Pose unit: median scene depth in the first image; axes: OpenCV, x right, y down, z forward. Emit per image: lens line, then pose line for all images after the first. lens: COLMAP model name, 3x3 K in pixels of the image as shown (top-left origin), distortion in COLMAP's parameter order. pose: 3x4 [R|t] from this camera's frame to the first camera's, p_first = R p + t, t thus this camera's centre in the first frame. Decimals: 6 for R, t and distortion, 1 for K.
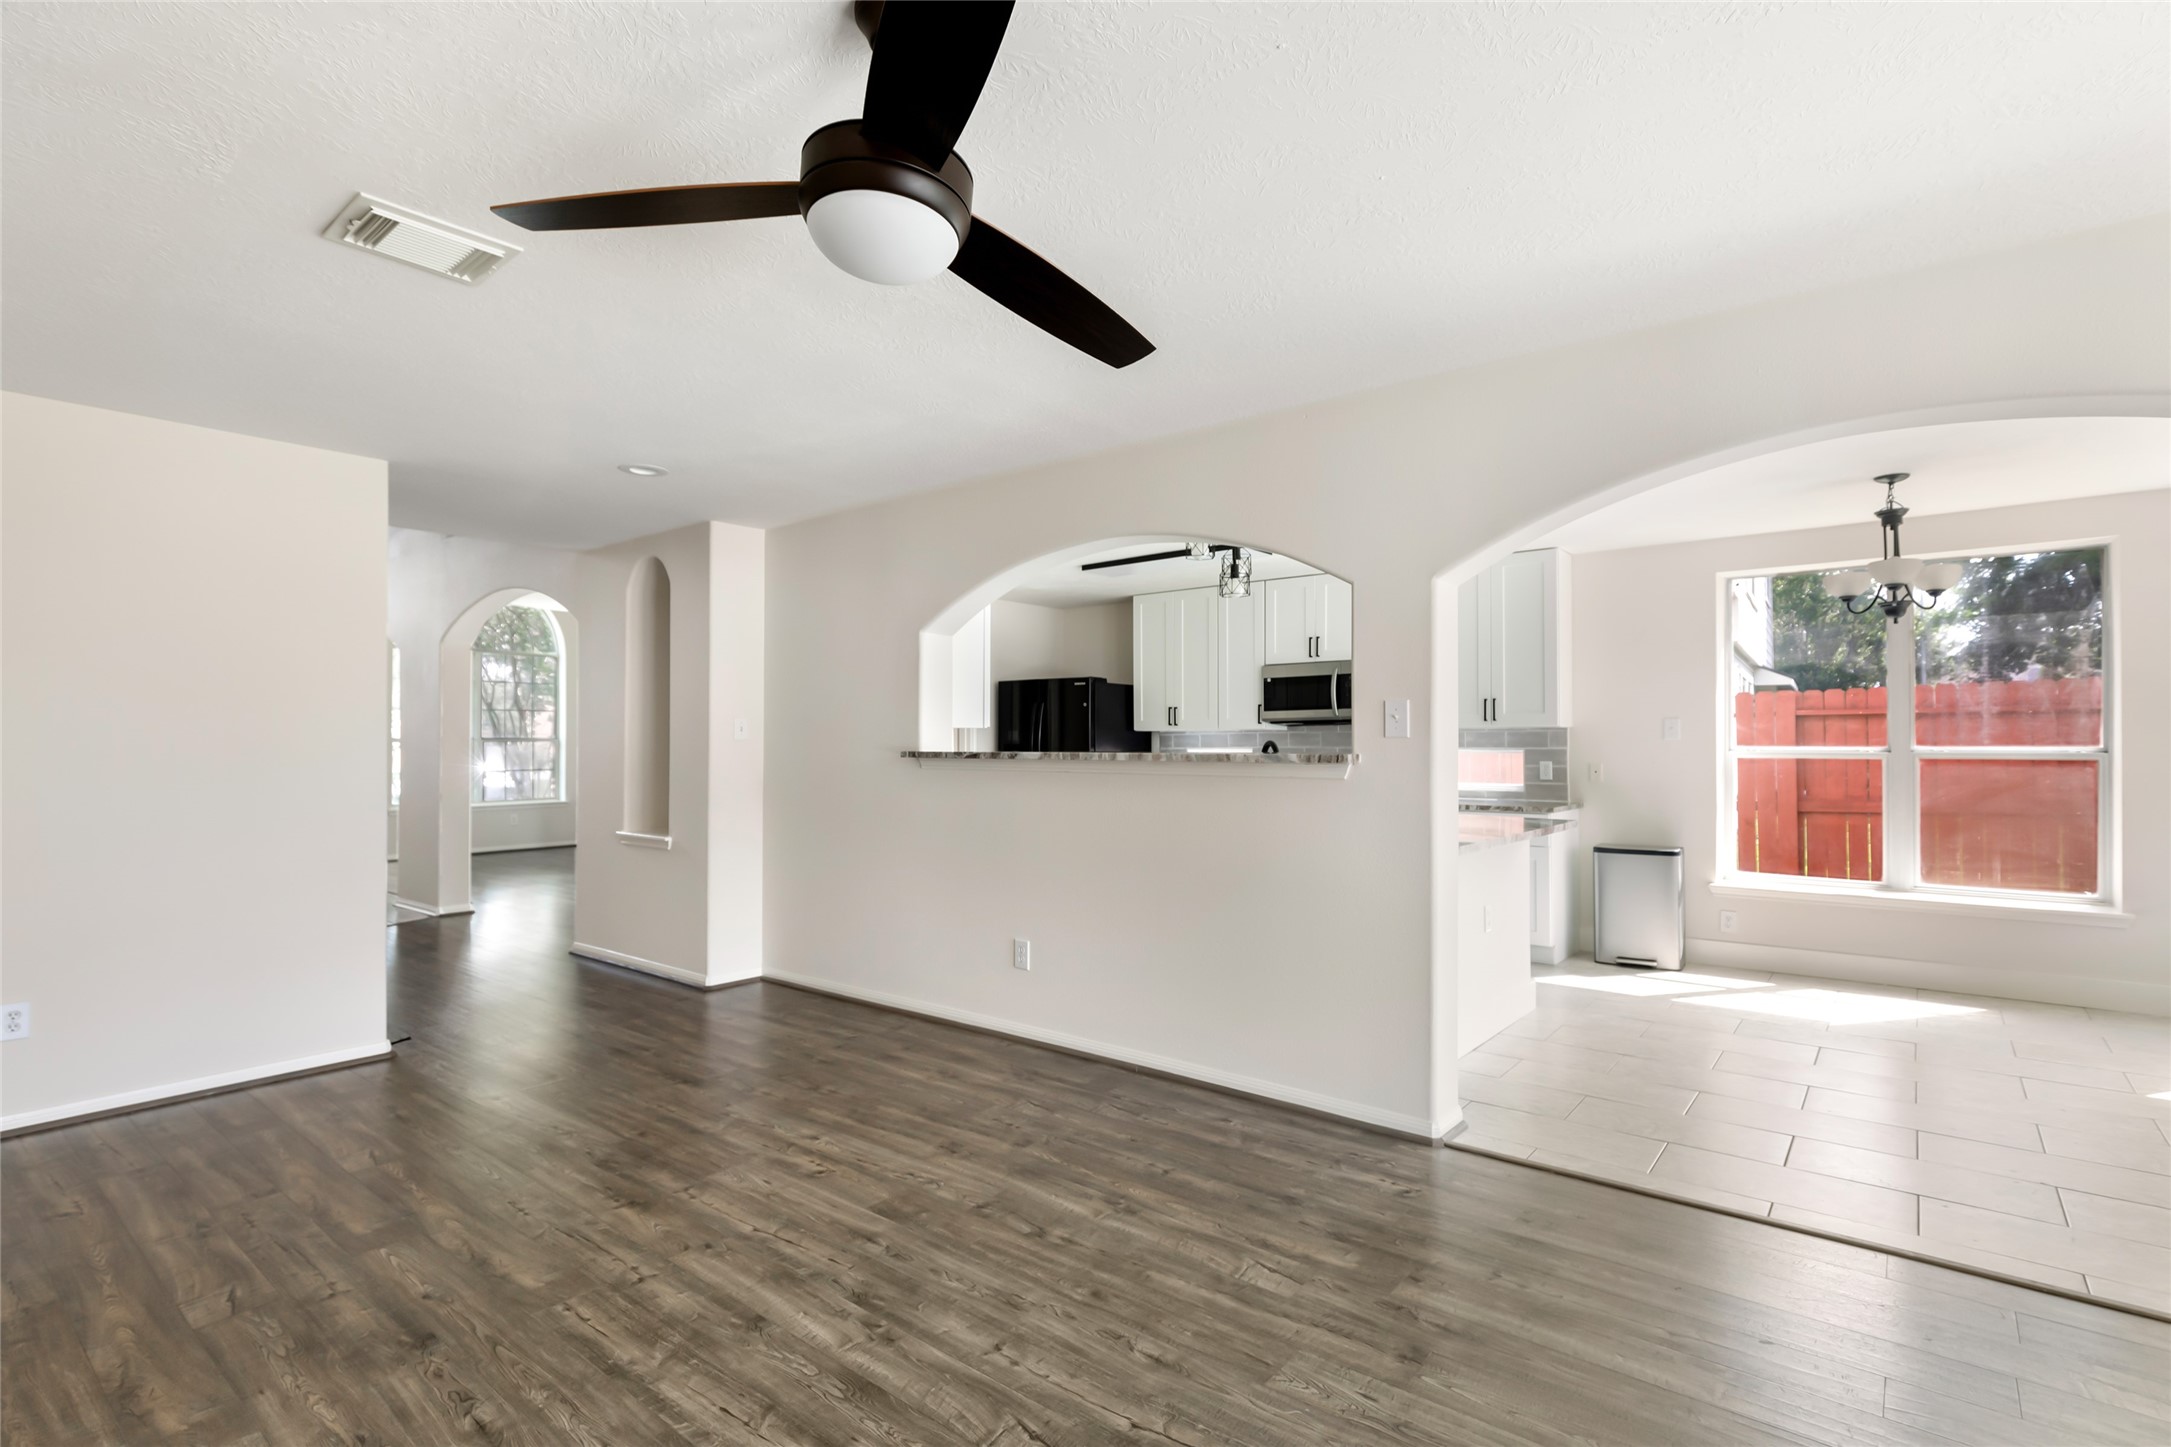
lens RADIAL K [[988.5, 0, 1147.8], [0, 988.5, 716.0], [0, 0, 1]] dist [0.025753, -0.005429]
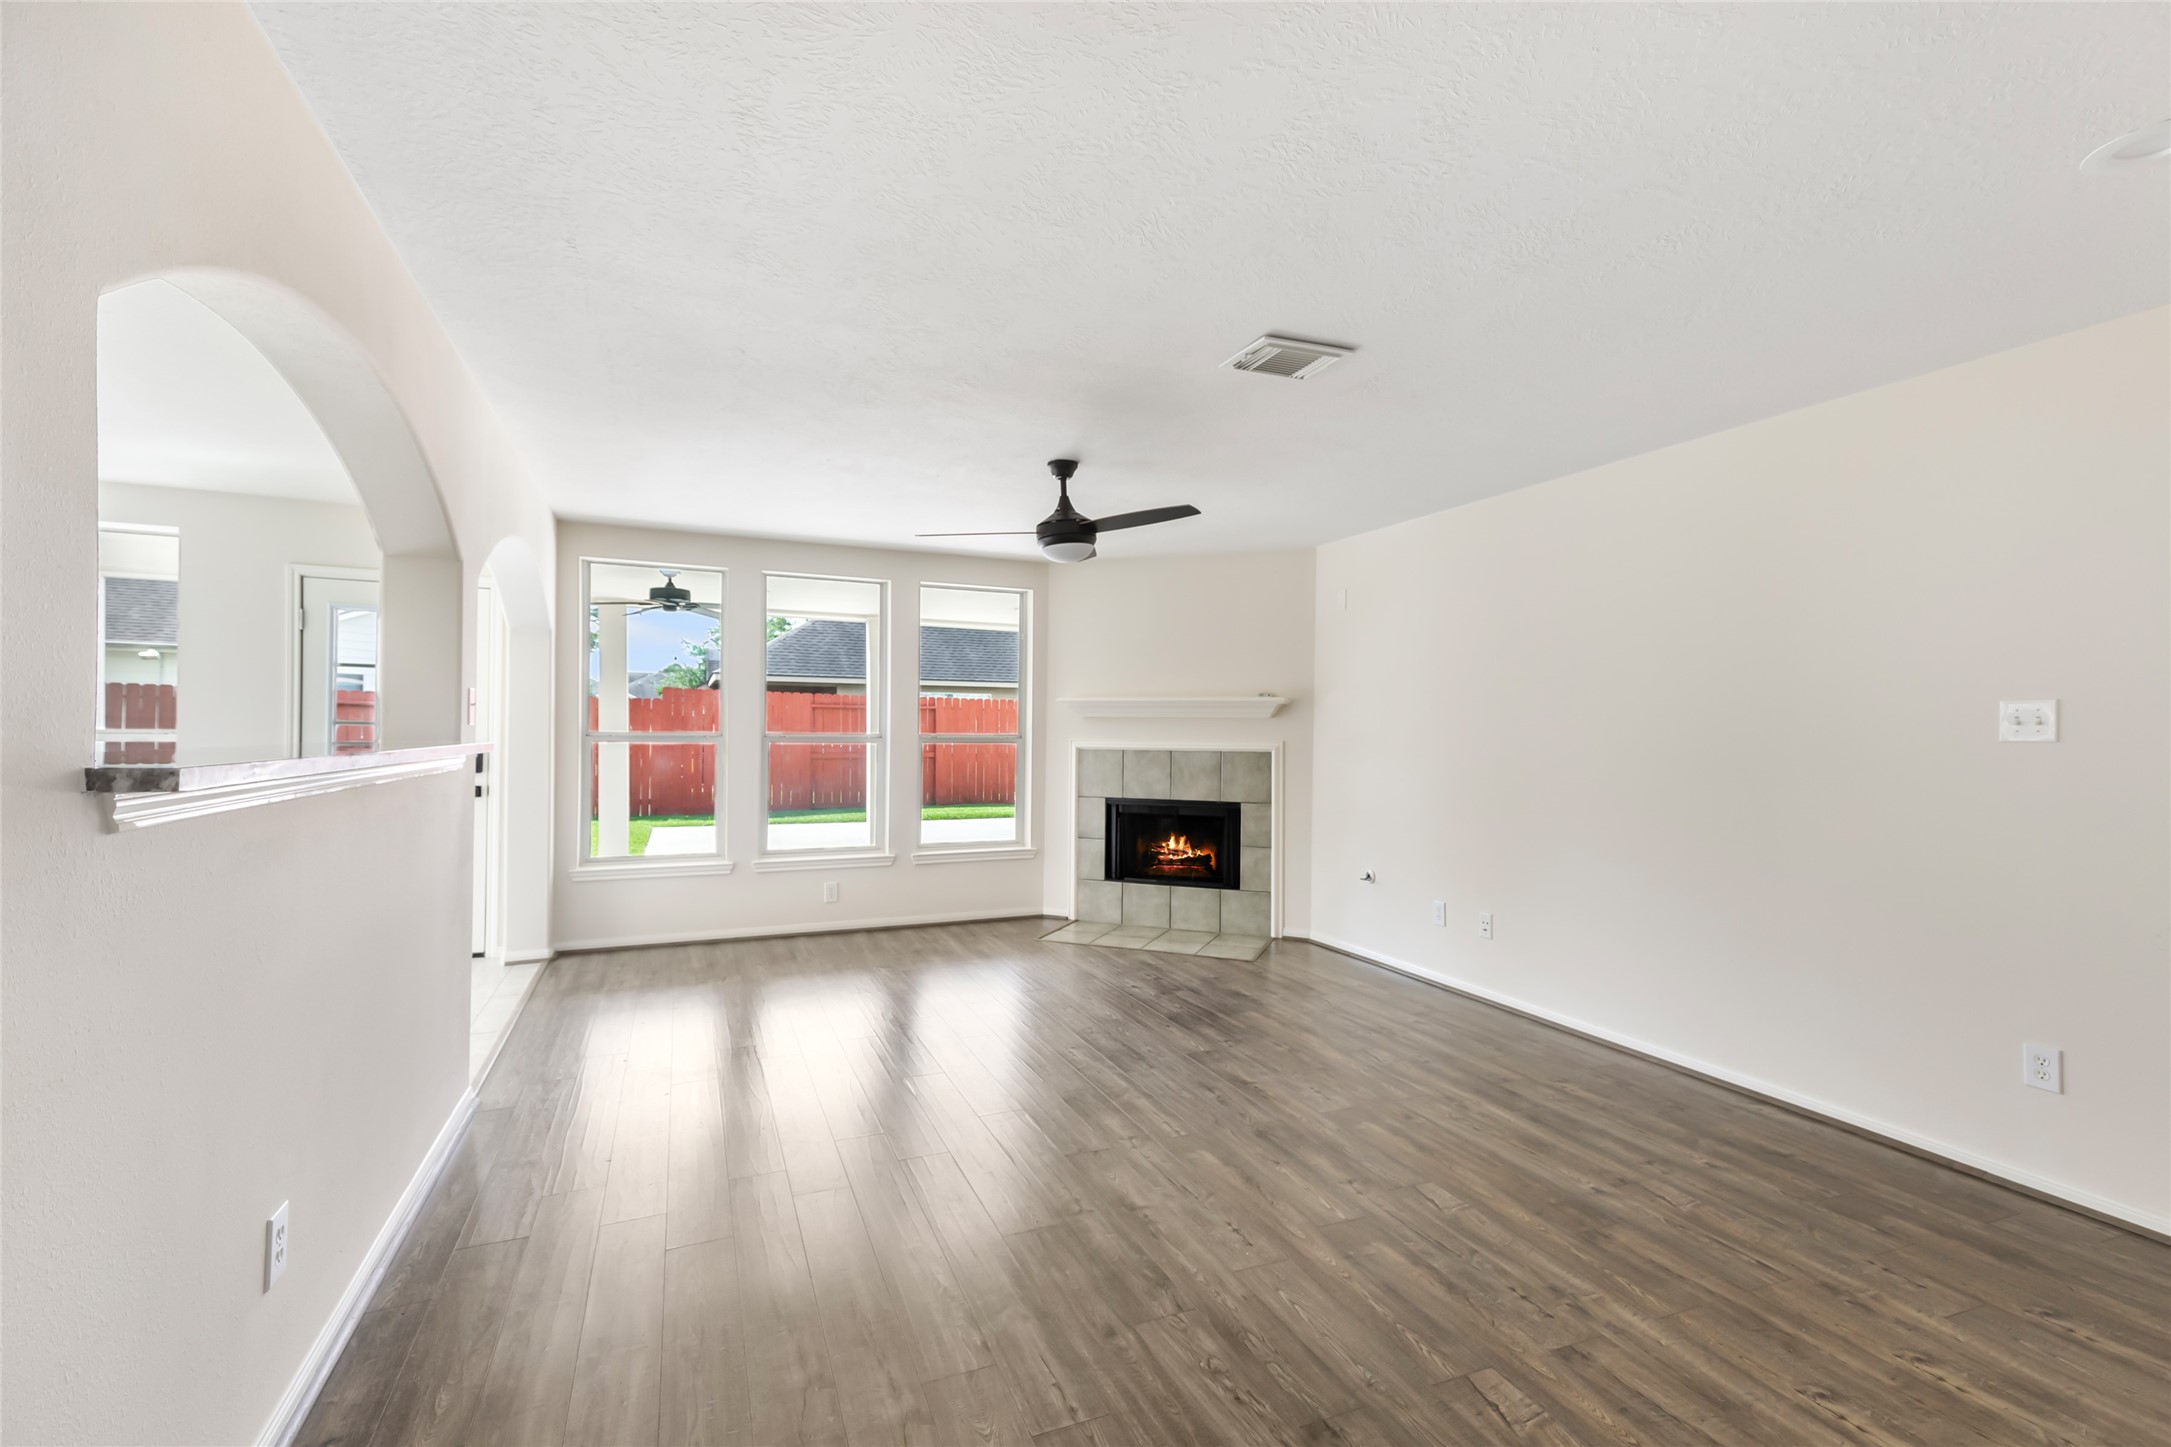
lens RADIAL K [[988.5, 0, 1081.9], [0, 988.5, 719.4], [0, 0, 1]] dist [0.025753, -0.005429]
pose [[-0.846119, -0.001751, 0.532990, -0.990449], [-0.018745, 0.999474, -0.026474, 0.042177], [-0.532664, -0.032391, -0.845707, 1.863325]]
